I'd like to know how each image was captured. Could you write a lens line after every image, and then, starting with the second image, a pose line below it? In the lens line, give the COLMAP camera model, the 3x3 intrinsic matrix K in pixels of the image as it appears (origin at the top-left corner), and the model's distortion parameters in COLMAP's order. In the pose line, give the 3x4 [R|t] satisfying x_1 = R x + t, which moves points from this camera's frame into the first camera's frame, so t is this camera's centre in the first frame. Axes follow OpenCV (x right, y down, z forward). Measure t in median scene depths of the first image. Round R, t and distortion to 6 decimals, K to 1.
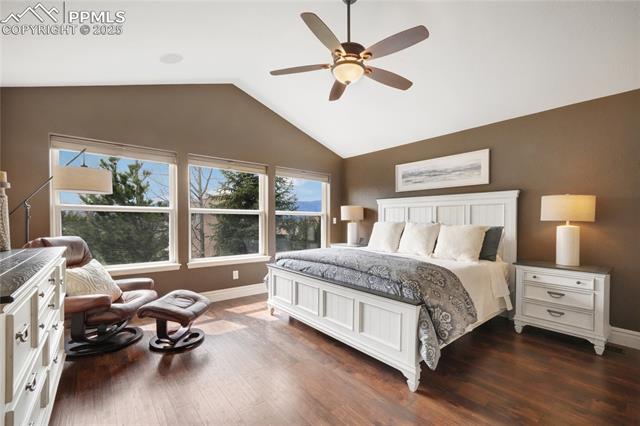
lens RADIAL K [[266.4, 0, 319.6], [0, 266.4, 219.5], [0, 0, 1]] dist [-0.000007, 0.000011]
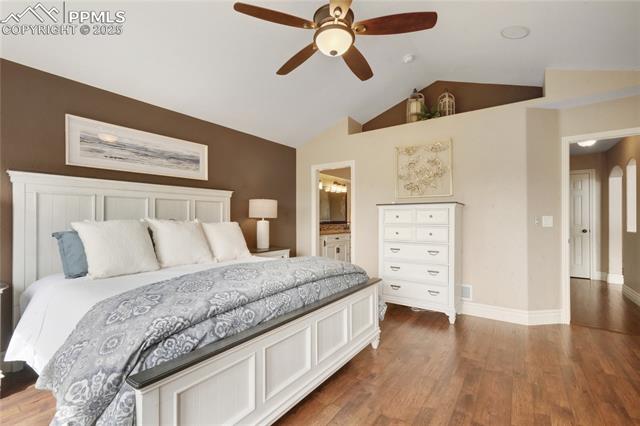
lens RADIAL K [[284.0, 0, 320.0], [0, 284.0, 213.0], [0, 0, 1]] dist [0.000424, 0.000037]
pose [[-0.251578, 0.011260, 0.967771, -0.541745], [-0.000895, 0.999929, -0.011866, -0.001132], [-0.967837, -0.003851, -0.251550, 0.933241]]
